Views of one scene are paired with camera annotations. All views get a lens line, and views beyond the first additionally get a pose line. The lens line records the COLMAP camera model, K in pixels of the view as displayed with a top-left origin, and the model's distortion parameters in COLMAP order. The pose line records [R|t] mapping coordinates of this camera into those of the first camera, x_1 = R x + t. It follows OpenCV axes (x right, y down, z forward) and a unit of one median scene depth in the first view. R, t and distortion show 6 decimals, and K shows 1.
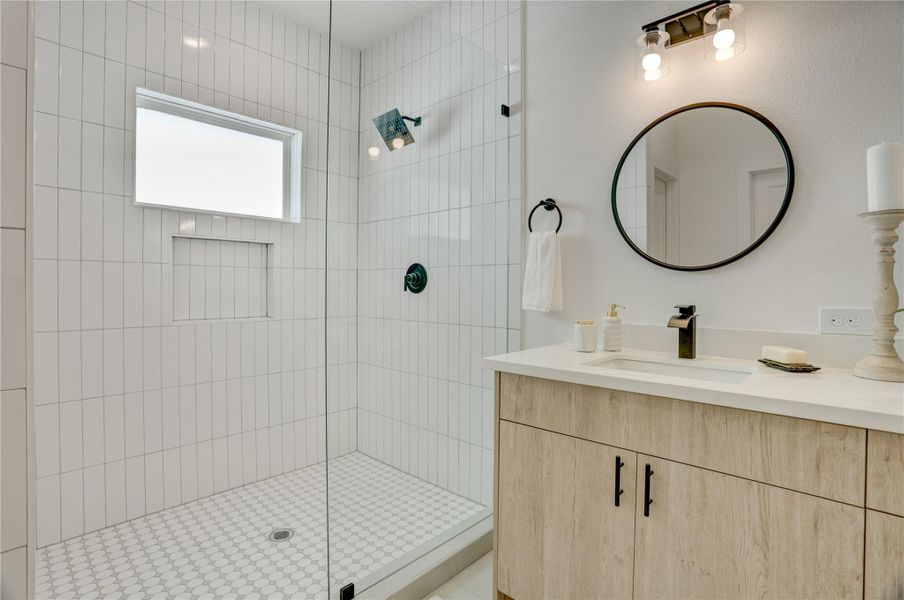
lens RADIAL K [[448.7, 0, 452.0], [0, 448.7, 300.0], [0, 0, 1]] dist [-0.058360, 0.000251]
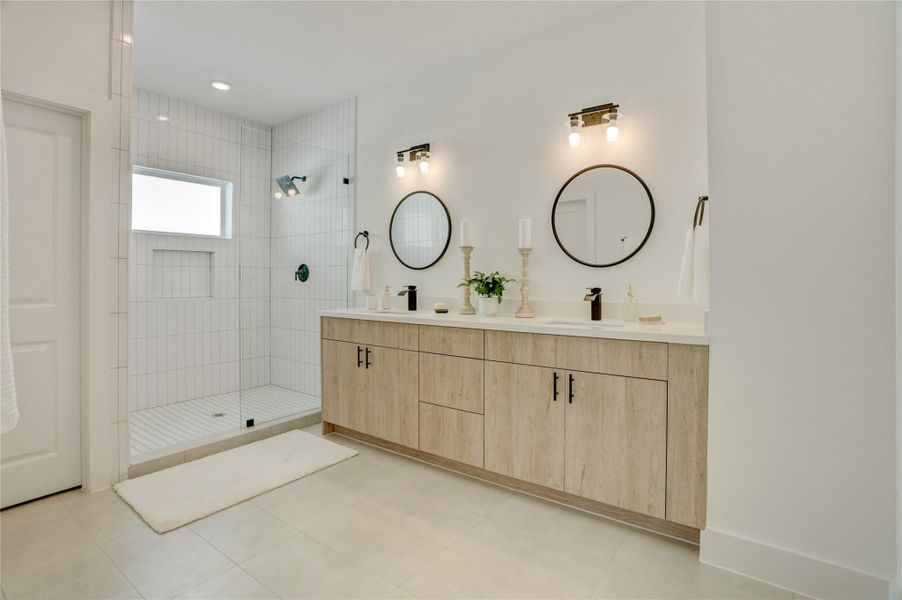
lens RADIAL K [[442.0, 0, 450.2], [0, 442.0, 282.5], [0, 0, 1]] dist [-0.057431, 0.000157]
pose [[0.993257, -0.007624, 0.115684, 0.354363], [0.009719, 0.999799, -0.017556, 0.027851], [-0.115527, 0.018562, 0.993131, -0.887984]]
